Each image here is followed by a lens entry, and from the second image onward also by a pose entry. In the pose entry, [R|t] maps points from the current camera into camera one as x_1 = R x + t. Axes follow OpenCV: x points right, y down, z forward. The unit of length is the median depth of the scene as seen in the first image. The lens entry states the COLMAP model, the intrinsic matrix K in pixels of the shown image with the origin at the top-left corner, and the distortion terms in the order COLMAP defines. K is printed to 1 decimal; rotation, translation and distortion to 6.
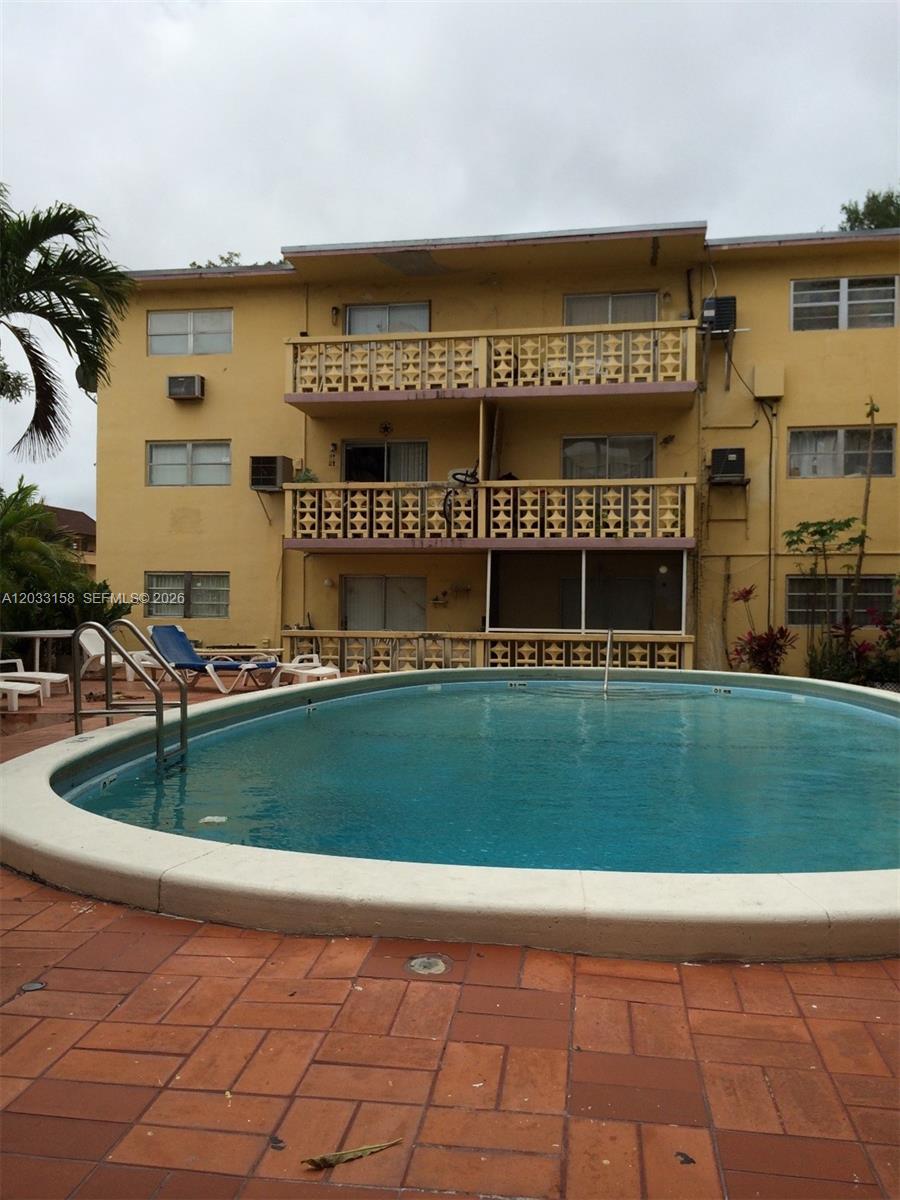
lens RADIAL K [[1031.7, 0, 451.8], [0, 1031.7, 601.8], [0, 0, 1]] dist [0.007489, 0.002161]
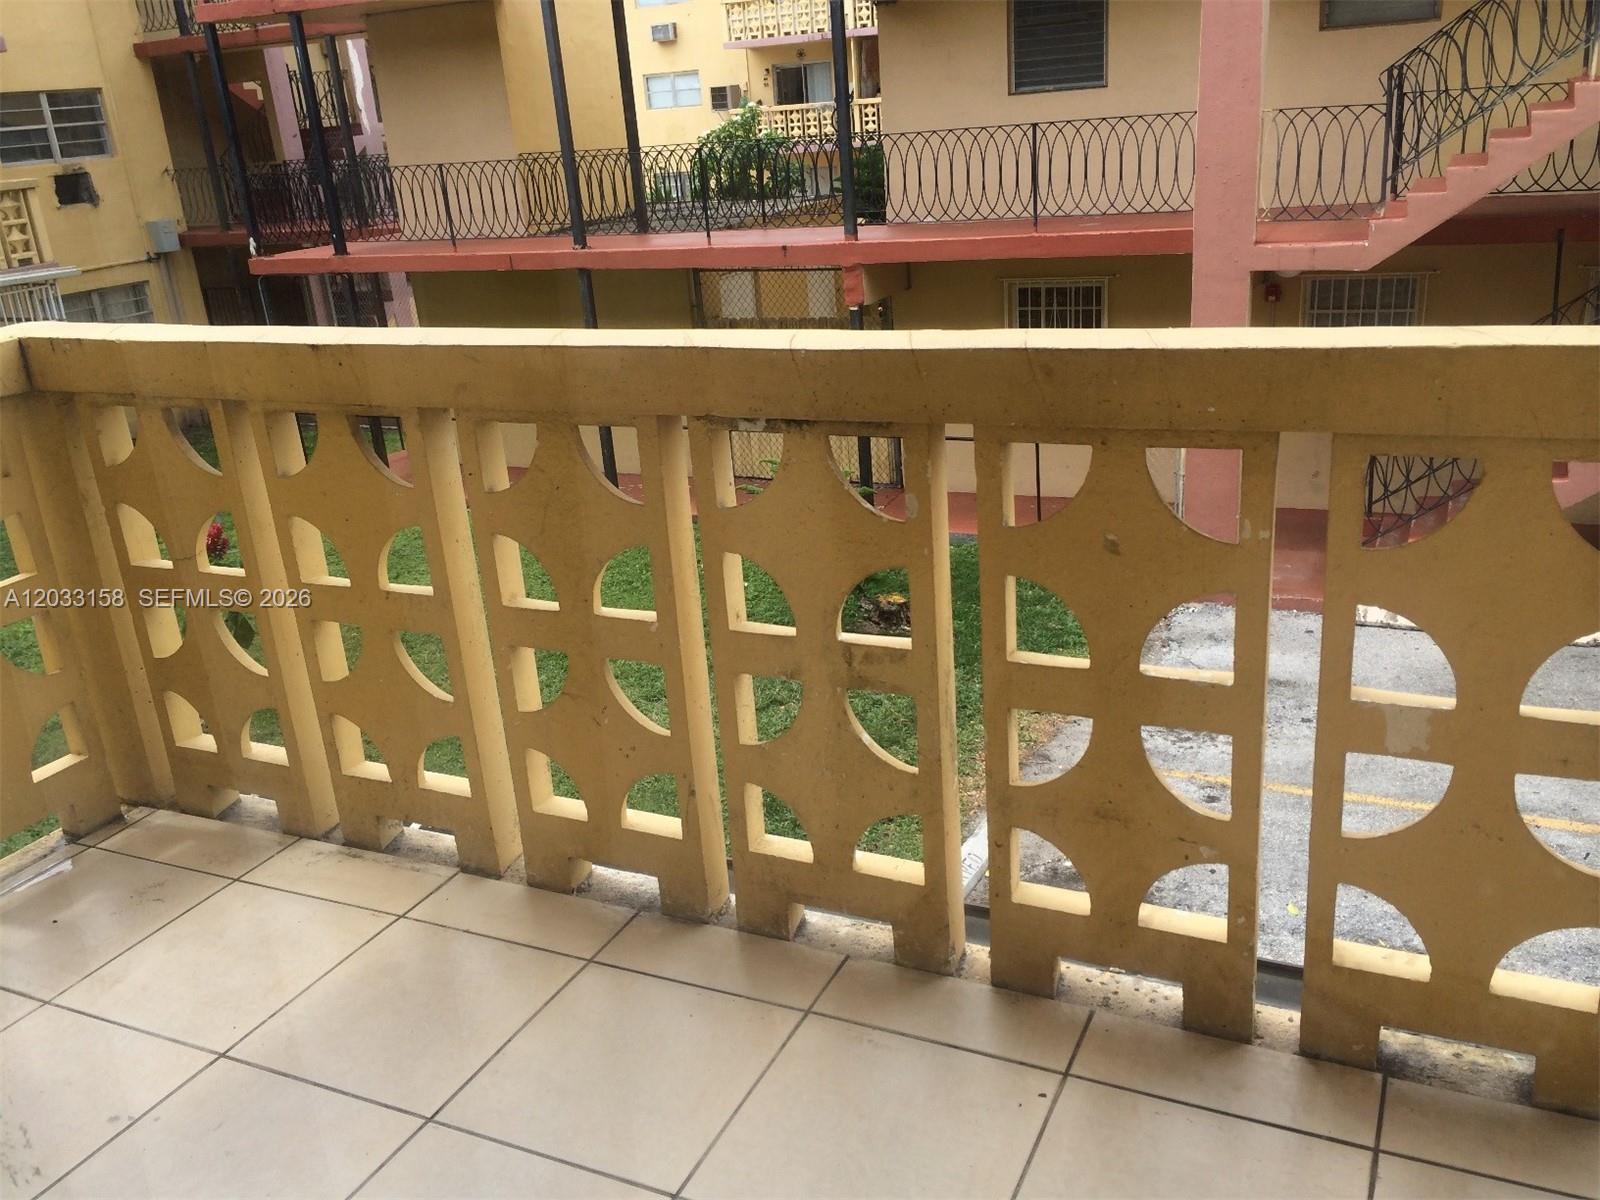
lens RADIAL K [[1375.6, 0, 799.1], [0, 1375.6, 602.8], [0, 0, 1]] dist [0.007489, 0.002161]
pose [[0.958573, 0.011361, -0.284622, 0.474046], [0.096849, 0.926677, 0.363166, -0.160577], [0.267878, -0.375686, 0.887187, -0.921833]]
